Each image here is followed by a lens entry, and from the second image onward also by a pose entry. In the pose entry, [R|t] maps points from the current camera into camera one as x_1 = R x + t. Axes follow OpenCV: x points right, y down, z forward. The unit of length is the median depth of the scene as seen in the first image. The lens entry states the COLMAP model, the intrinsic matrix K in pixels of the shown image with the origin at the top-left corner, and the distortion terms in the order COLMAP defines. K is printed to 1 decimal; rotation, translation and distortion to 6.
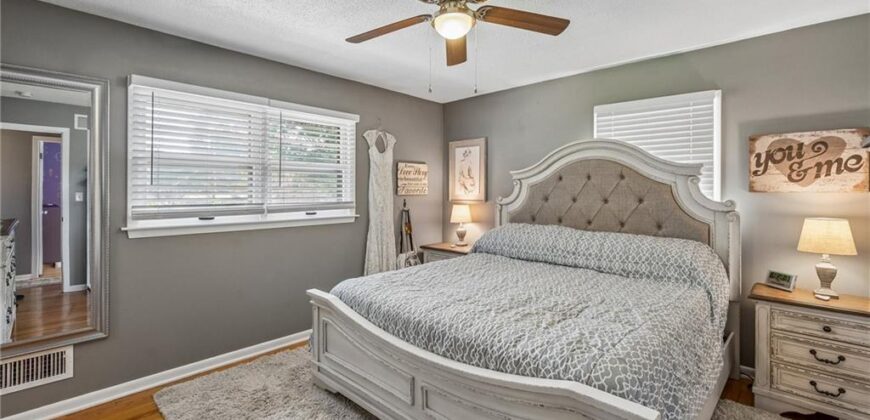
lens RADIAL K [[368.9, 0, 438.5], [0, 368.9, 189.6], [0, 0, 1]] dist [0.000372, 0.000272]
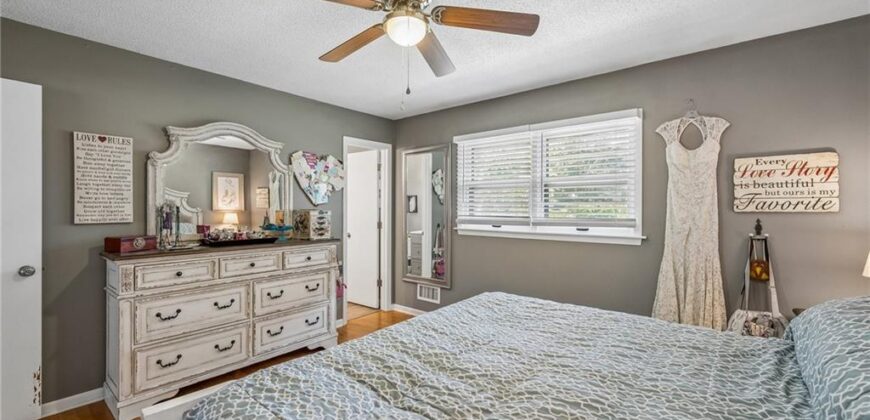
lens RADIAL K [[348.5, 0, 435.0], [0, 348.5, 210.0], [0, 0, 1]] dist [0.000648, 0.000037]
pose [[0.076216, 0.009094, -0.997050, 0.484426], [0.005110, 0.999942, 0.009511, 0.003802], [0.997078, -0.005819, 0.076165, 0.514597]]
